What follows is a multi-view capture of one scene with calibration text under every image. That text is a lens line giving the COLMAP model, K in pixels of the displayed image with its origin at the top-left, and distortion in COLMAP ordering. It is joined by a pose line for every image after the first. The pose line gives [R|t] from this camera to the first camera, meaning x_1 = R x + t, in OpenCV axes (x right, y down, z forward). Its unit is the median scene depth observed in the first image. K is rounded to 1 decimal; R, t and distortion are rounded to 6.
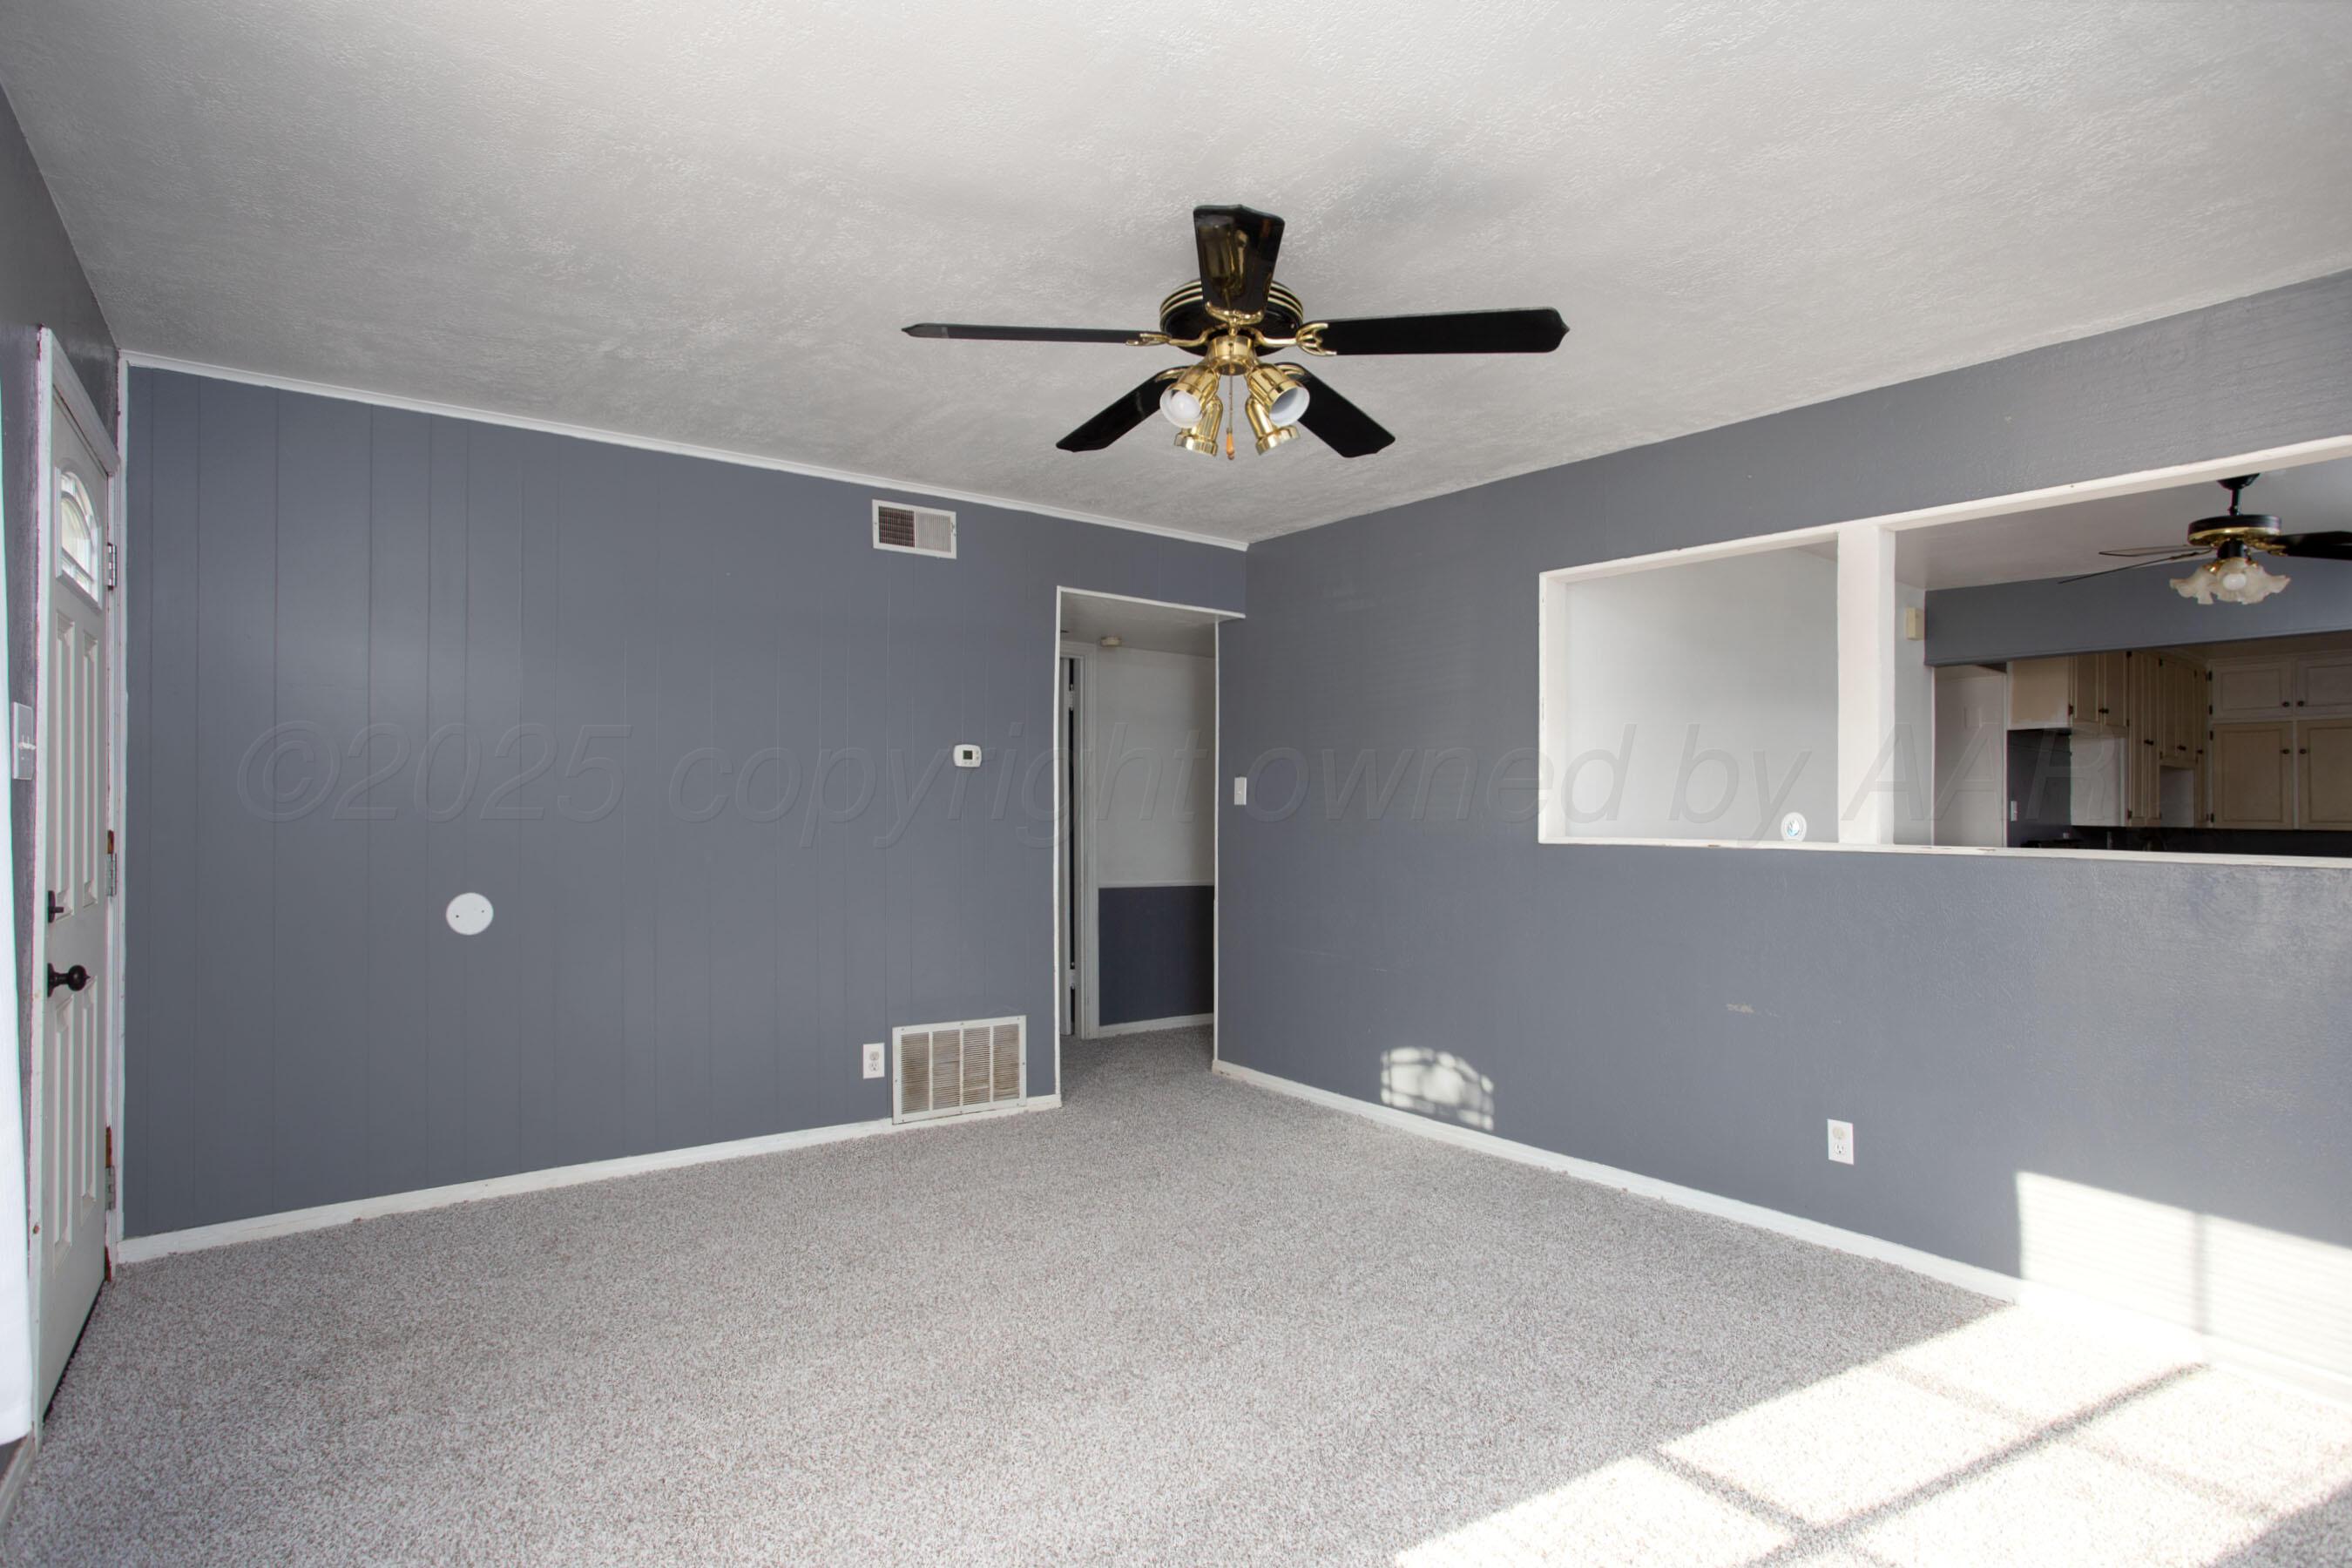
lens RADIAL K [[1193.6, 0, 1183.7], [0, 1193.6, 783.5], [0, 0, 1]] dist [-0.072193, 0.031018]
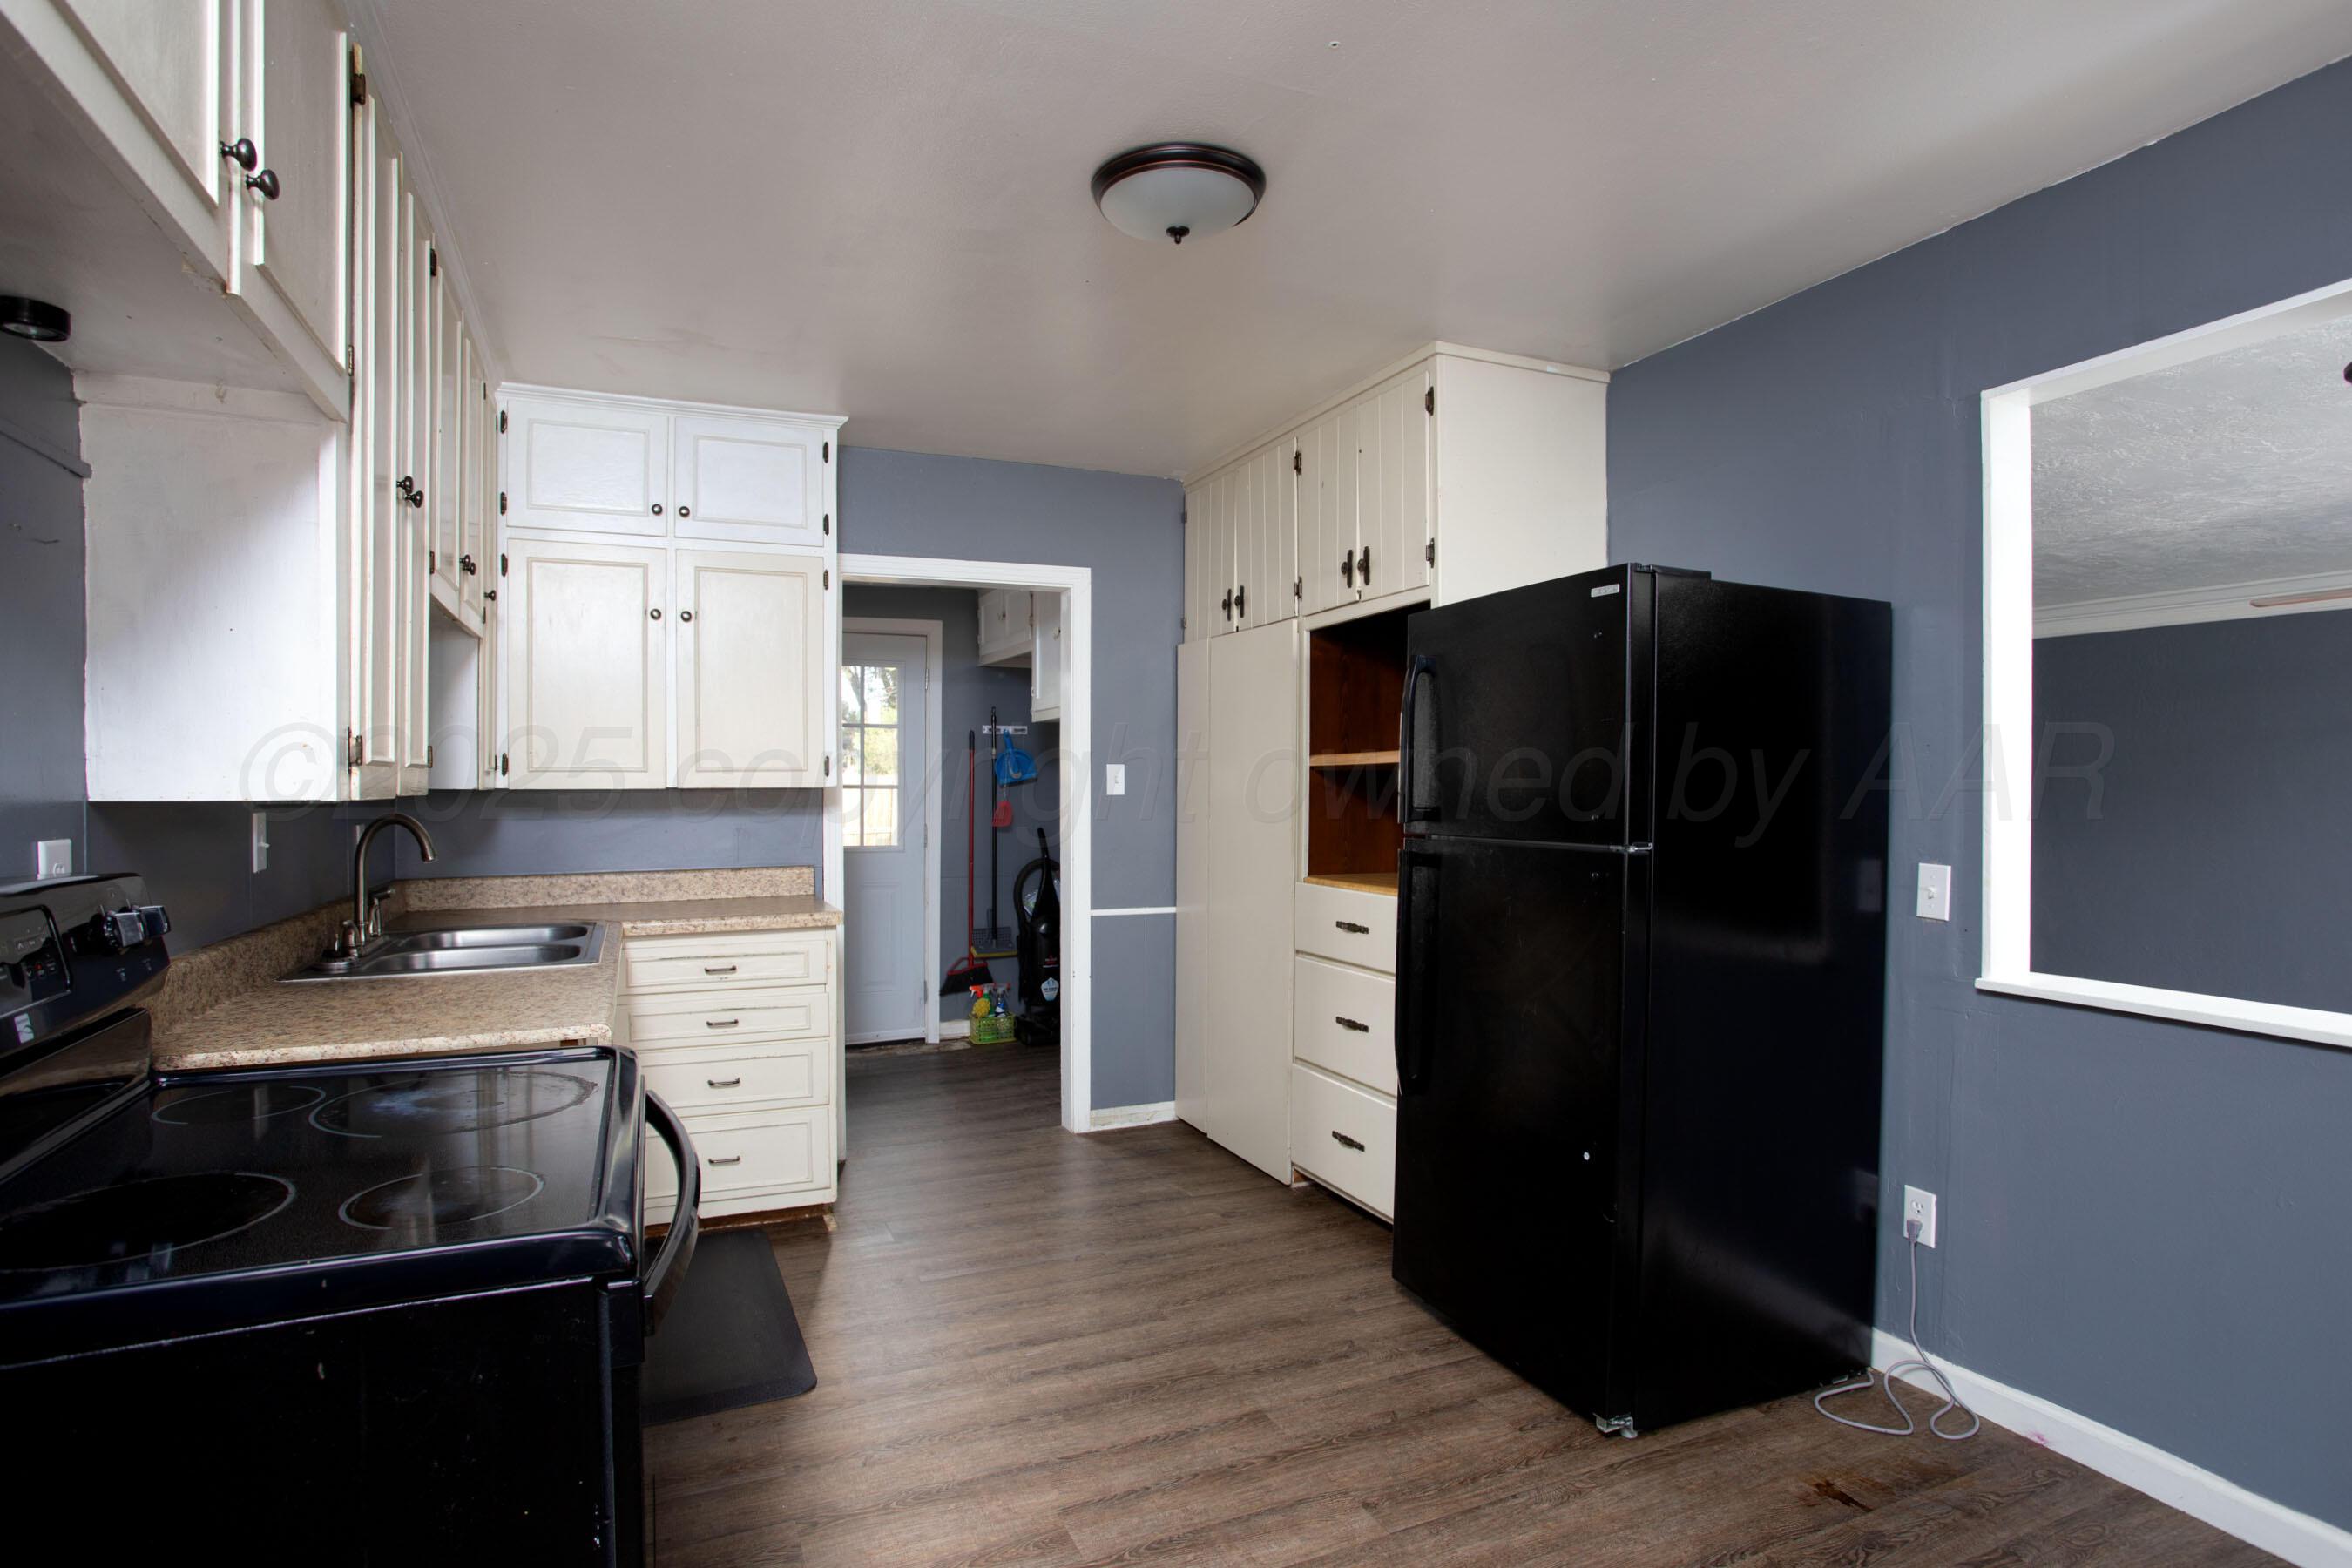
lens RADIAL K [[1193.6, 0, 1183.7], [0, 1193.6, 783.5], [0, 0, 1]] dist [-0.072193, 0.031018]
pose [[0.212618, -0.021284, 0.976904, 0.561177], [-0.018451, 0.999497, 0.025792, 0.021988], [-0.976961, -0.023509, 0.212119, 0.706134]]
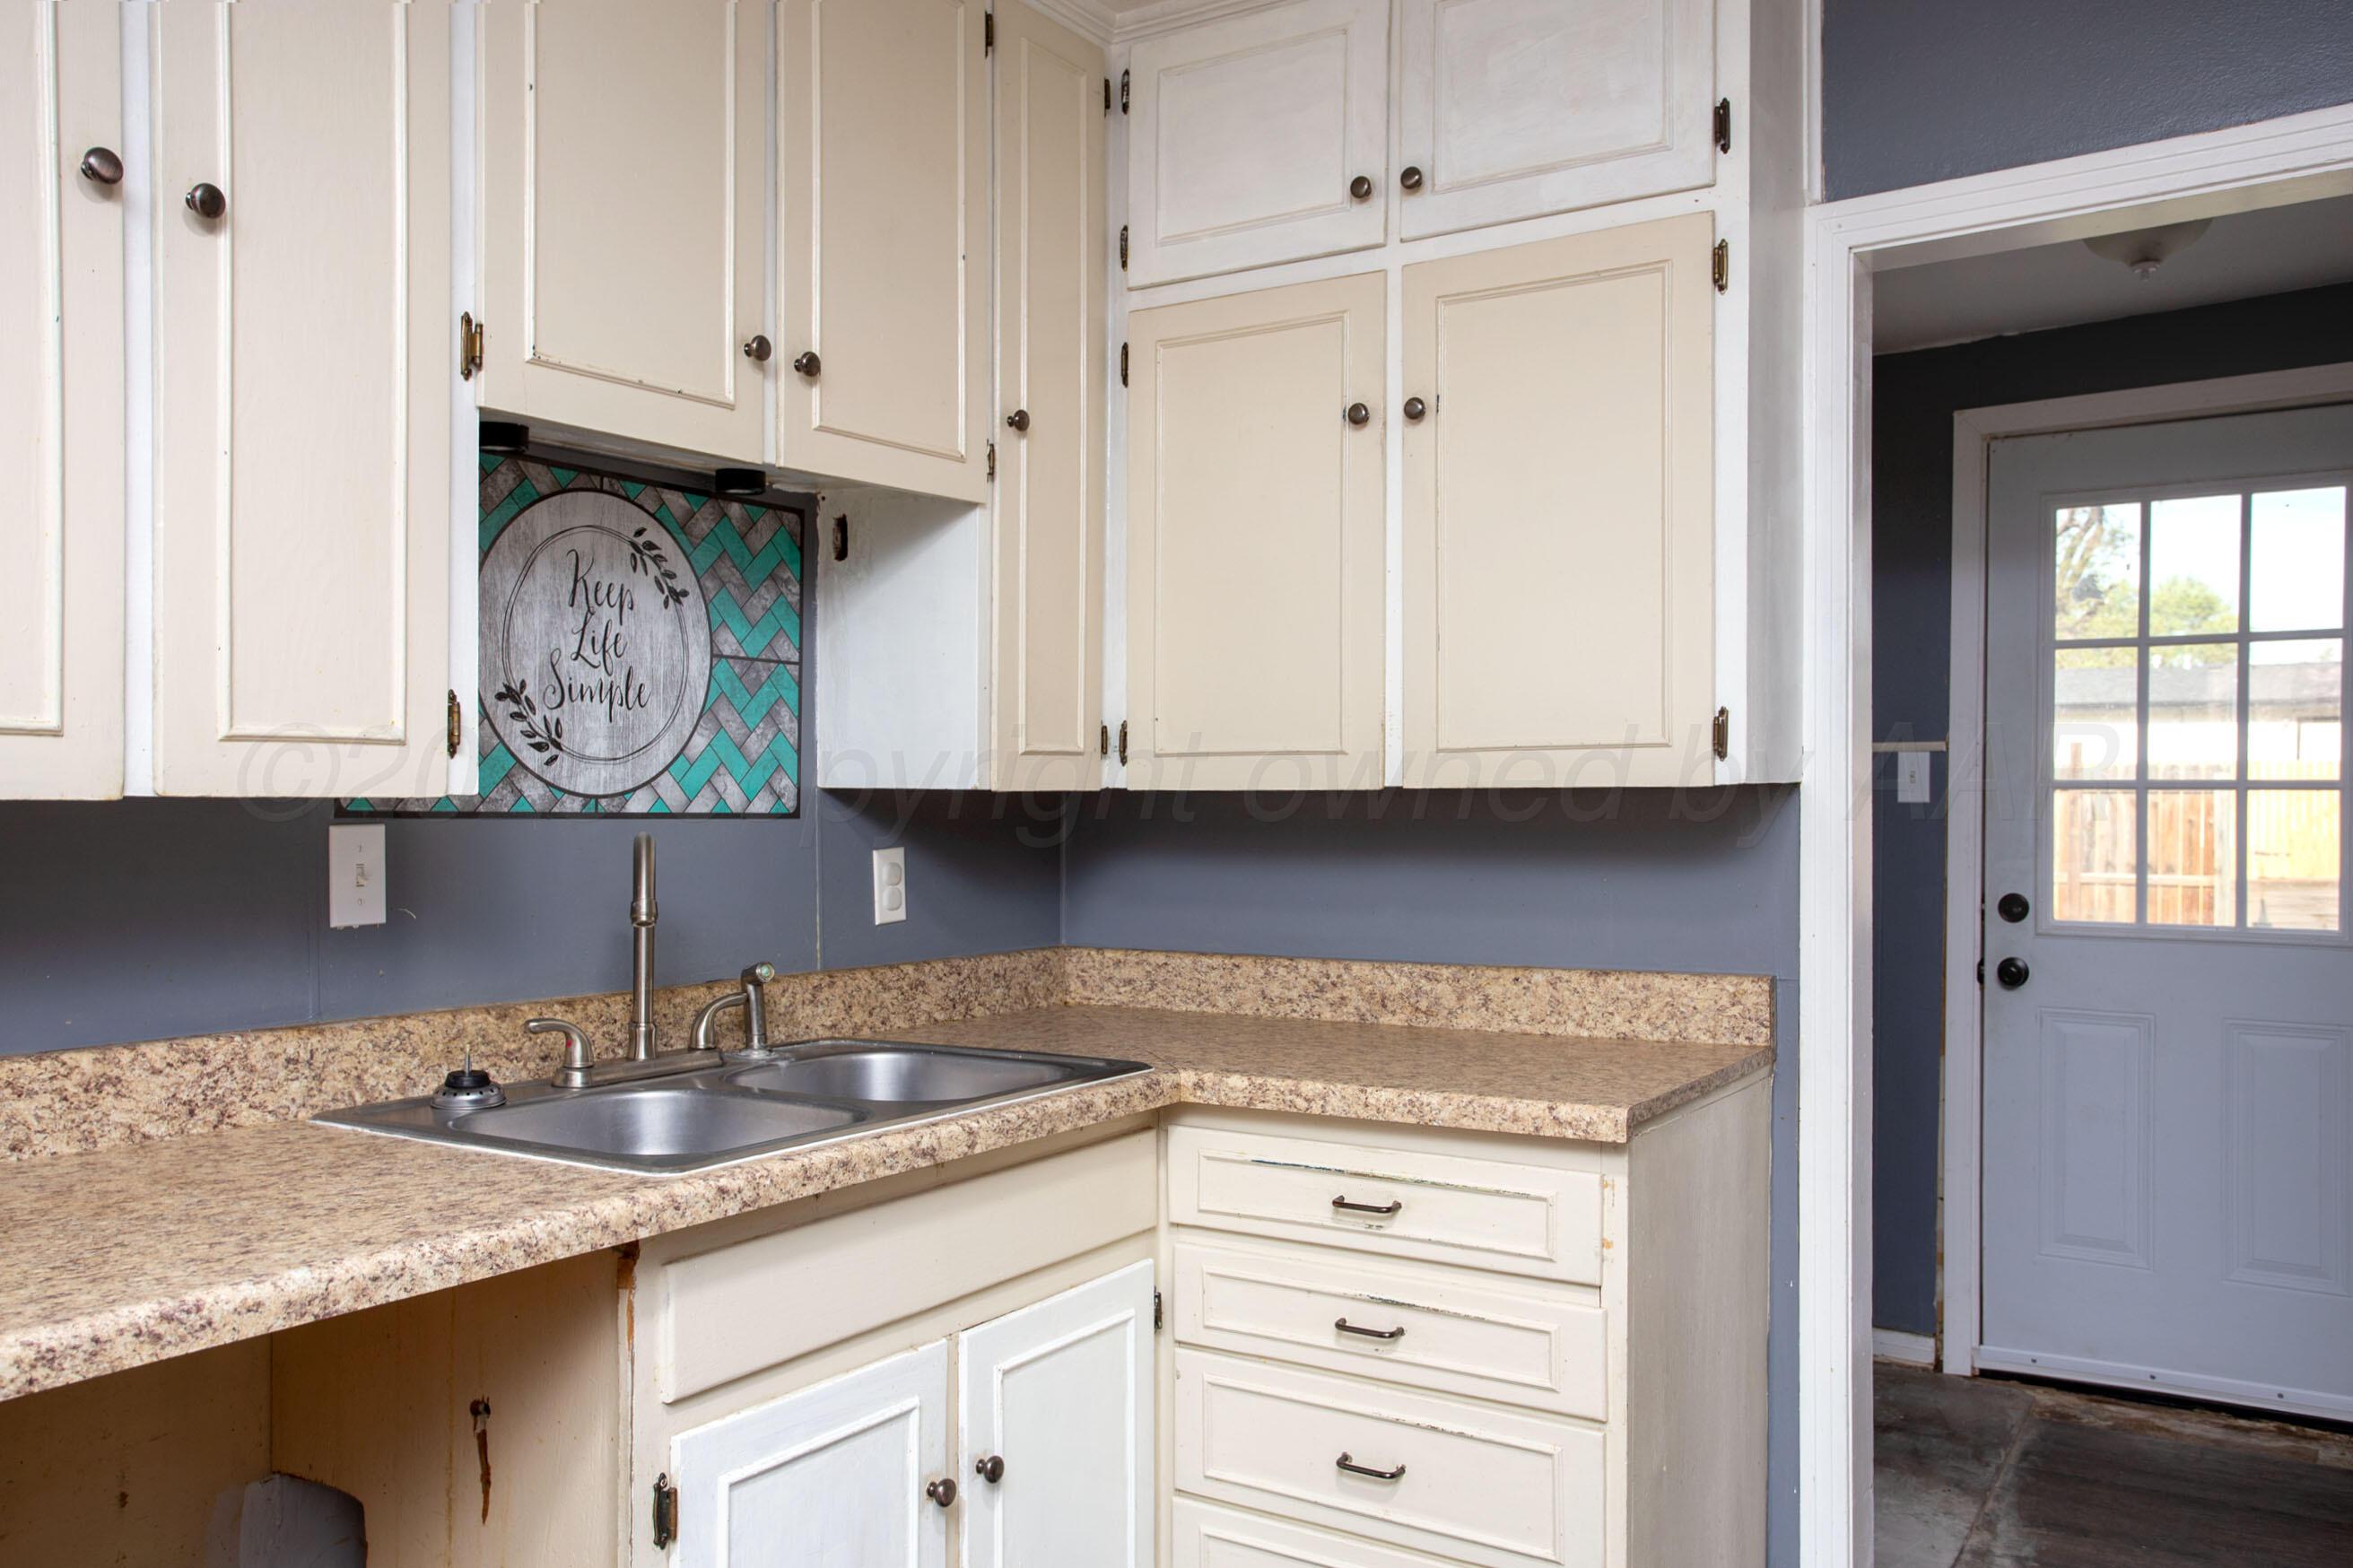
lens RADIAL K [[1948.2, 0, 1173.8], [0, 1948.2, 795.4], [0, 0, 1]] dist [-0.013143, -0.001595]
pose [[0.945803, -0.026232, 0.323680, 0.820017], [0.014800, 0.999178, 0.037730, 0.026813], [-0.324404, -0.030894, 0.945414, 0.680437]]
